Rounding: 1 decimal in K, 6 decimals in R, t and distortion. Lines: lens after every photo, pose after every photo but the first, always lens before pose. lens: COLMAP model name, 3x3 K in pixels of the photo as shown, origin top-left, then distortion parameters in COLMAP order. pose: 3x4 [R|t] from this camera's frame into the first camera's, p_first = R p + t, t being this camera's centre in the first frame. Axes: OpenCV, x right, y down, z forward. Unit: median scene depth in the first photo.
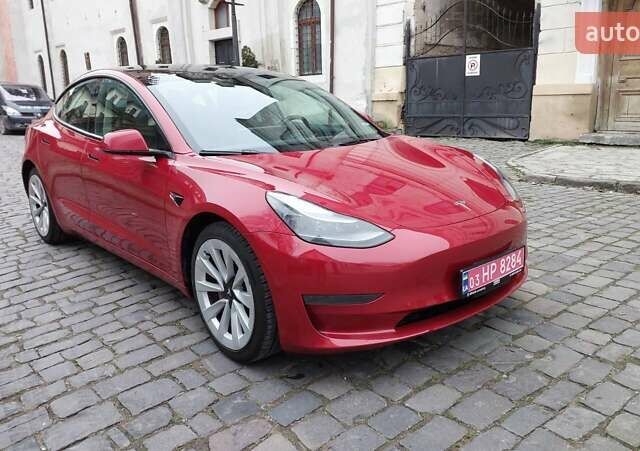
lens RADIAL K [[535.9, 0, 319.5], [0, 535.9, 226.6], [0, 0, 1]] dist [0.083151, -0.101183]
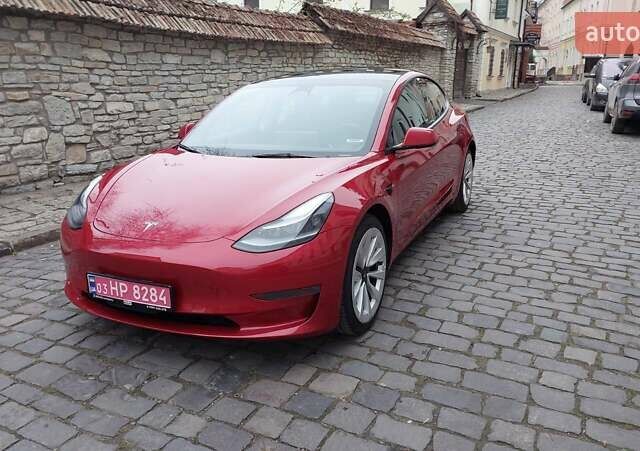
lens RADIAL K [[535.9, 0, 319.1], [0, 535.9, 224.5], [0, 0, 1]] dist [0.083151, -0.101183]
pose [[0.372167, 0.260964, -0.890724, 1.372885], [-0.213589, 0.957985, 0.191428, -0.326341], [0.903256, 0.119006, 0.412270, 0.890634]]
